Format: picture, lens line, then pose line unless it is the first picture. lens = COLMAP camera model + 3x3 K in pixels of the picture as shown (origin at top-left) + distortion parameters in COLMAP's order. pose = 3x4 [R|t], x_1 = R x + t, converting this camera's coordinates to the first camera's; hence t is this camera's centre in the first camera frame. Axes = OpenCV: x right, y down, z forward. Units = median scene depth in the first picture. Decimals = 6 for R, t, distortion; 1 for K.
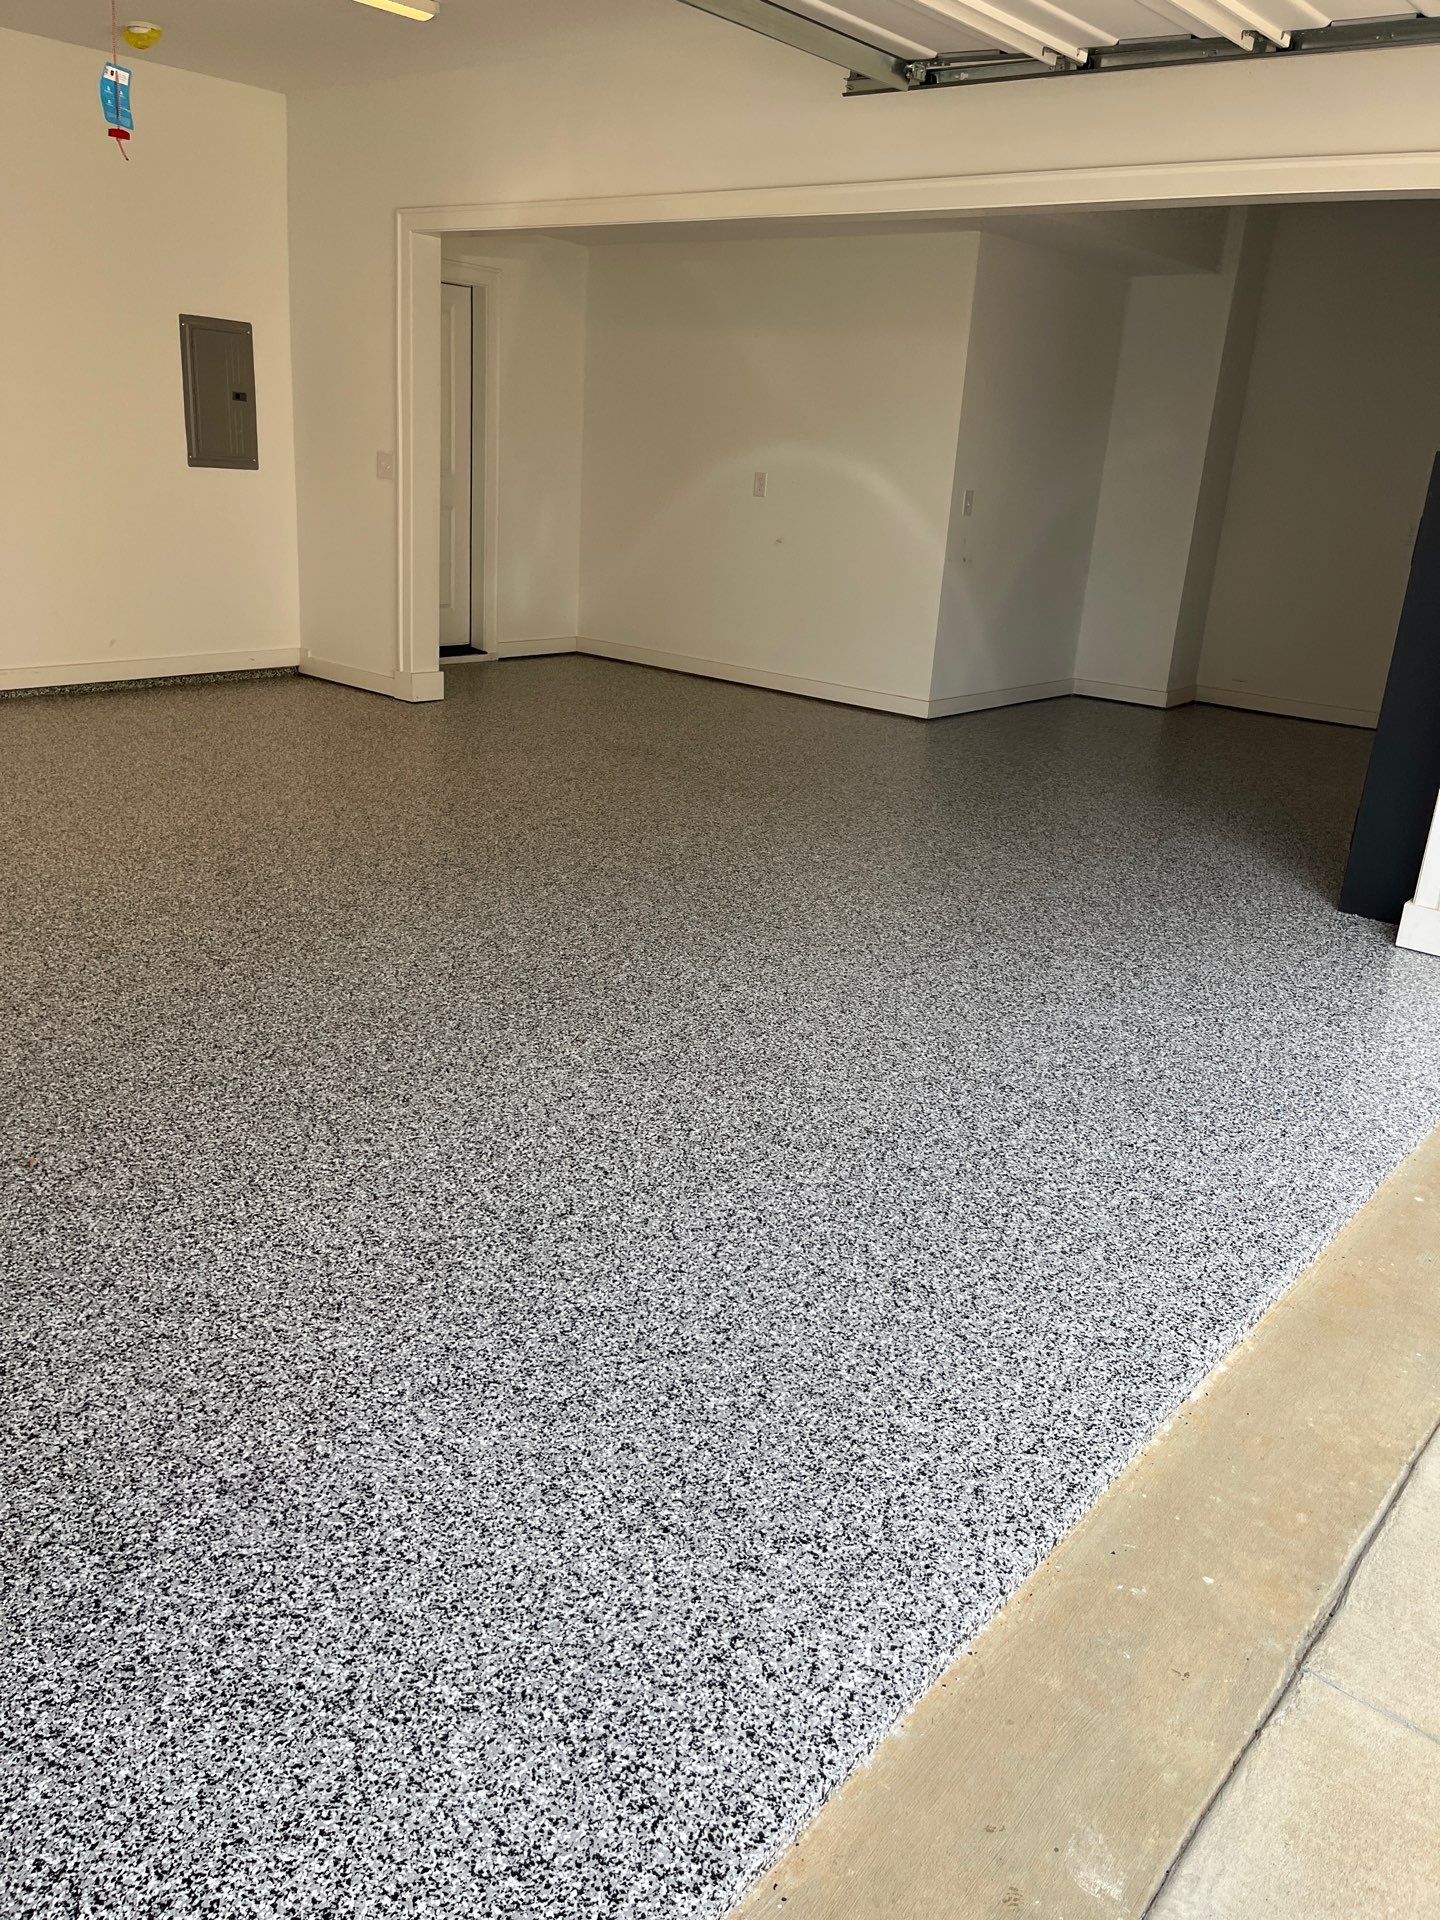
lens RADIAL K [[1456.7, 0, 738.5], [0, 1456.7, 967.4], [0, 0, 1]] dist [0.054410, -0.094047]
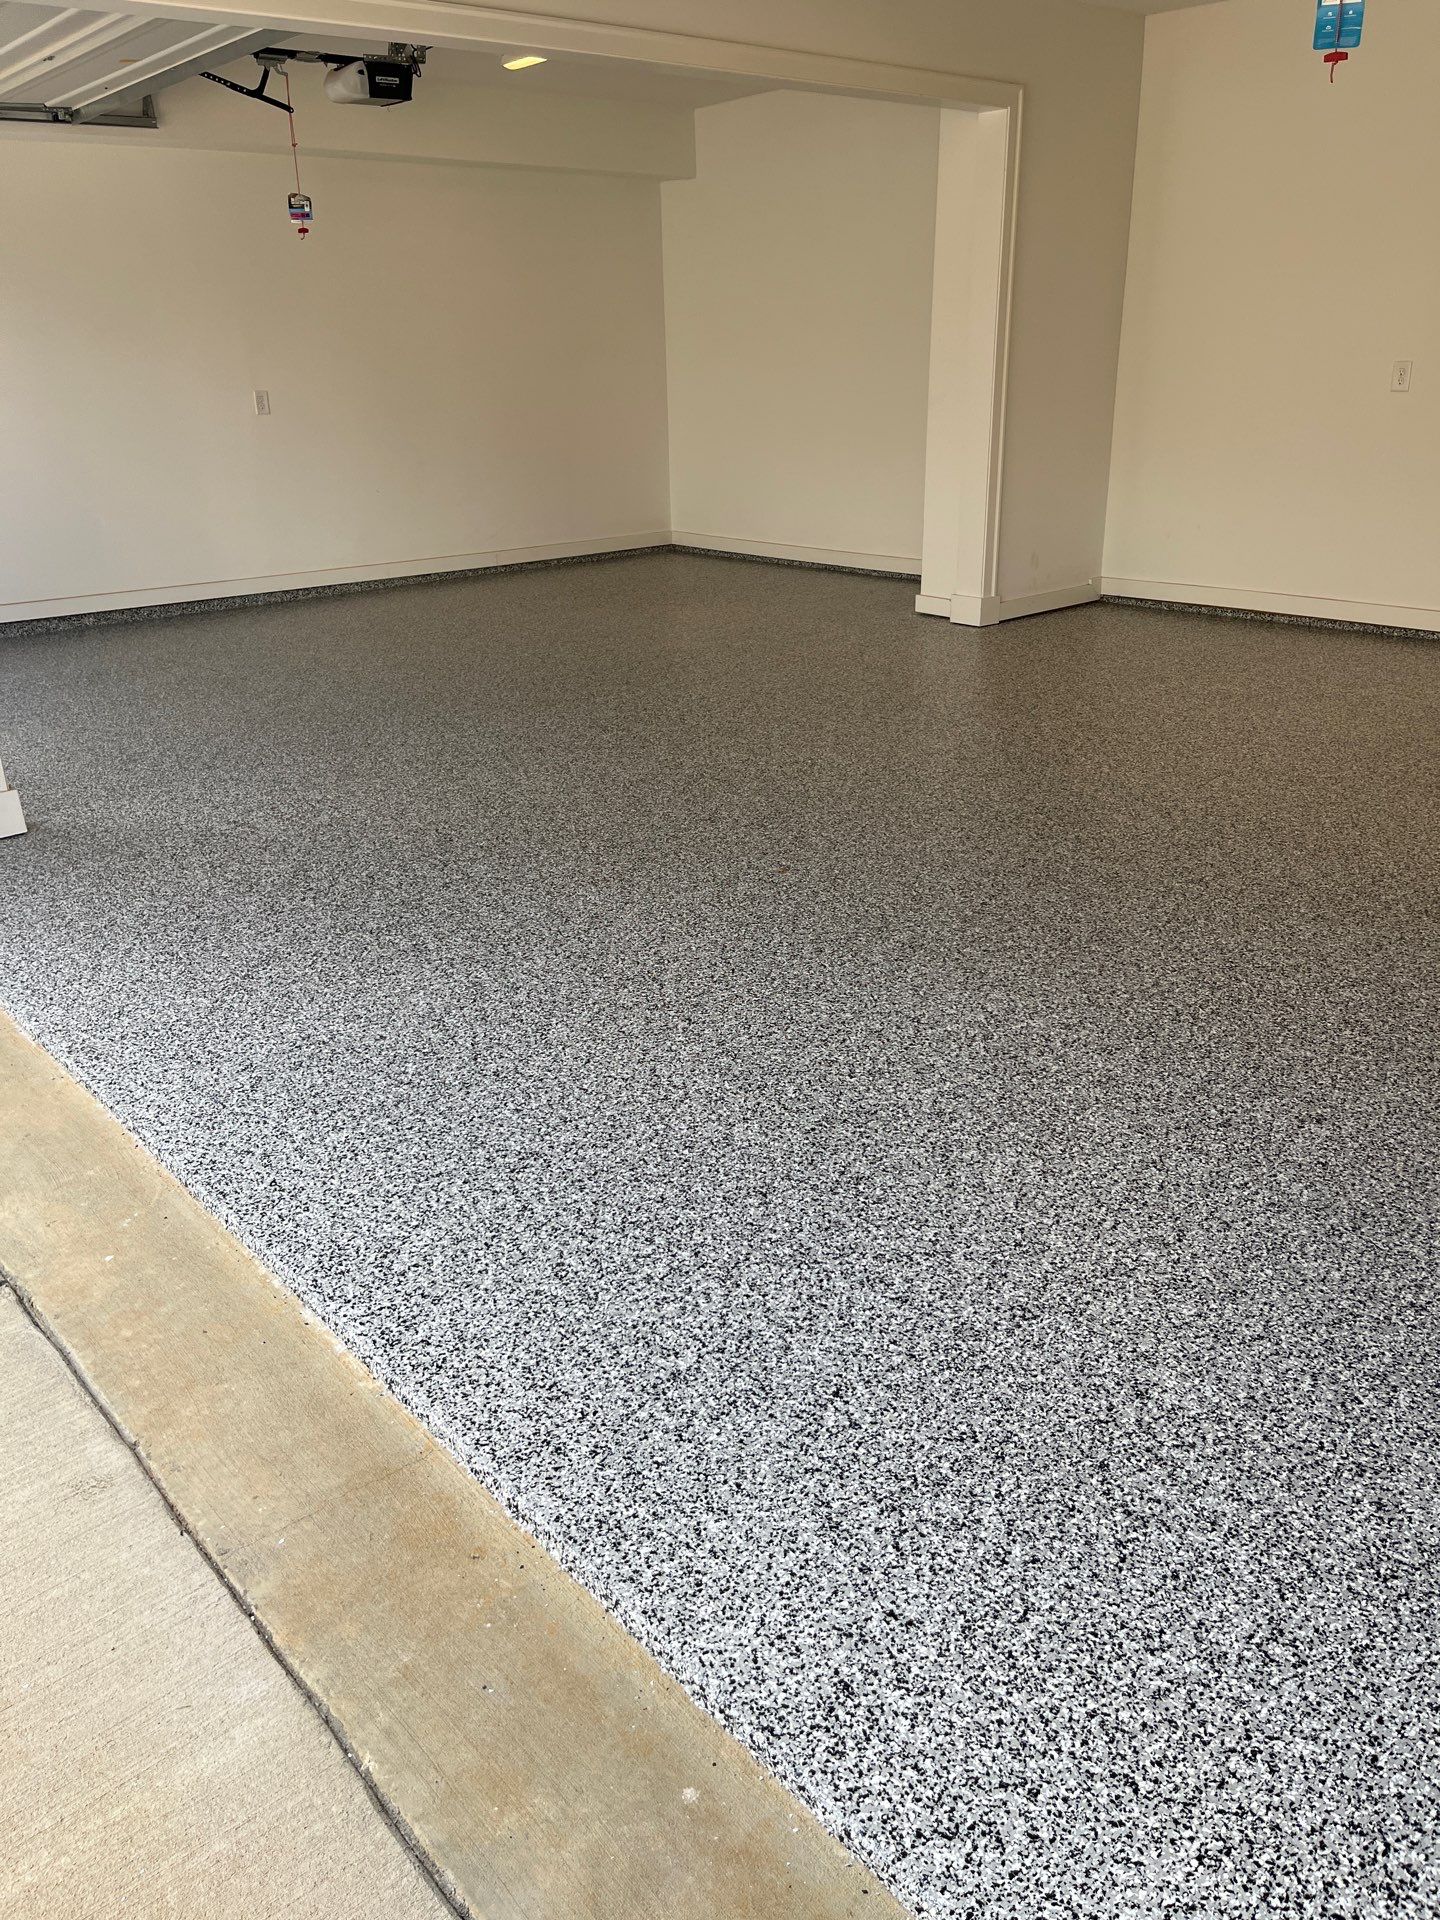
lens RADIAL K [[1456.7, 0, 723.3], [0, 1456.7, 962.1], [0, 0, 1]] dist [0.054410, -0.094047]
pose [[-0.187681, 0.315868, -0.930055, 0.950623], [-0.317336, 0.876603, 0.361752, -0.305648], [0.929555, 0.363034, -0.064286, 1.077458]]
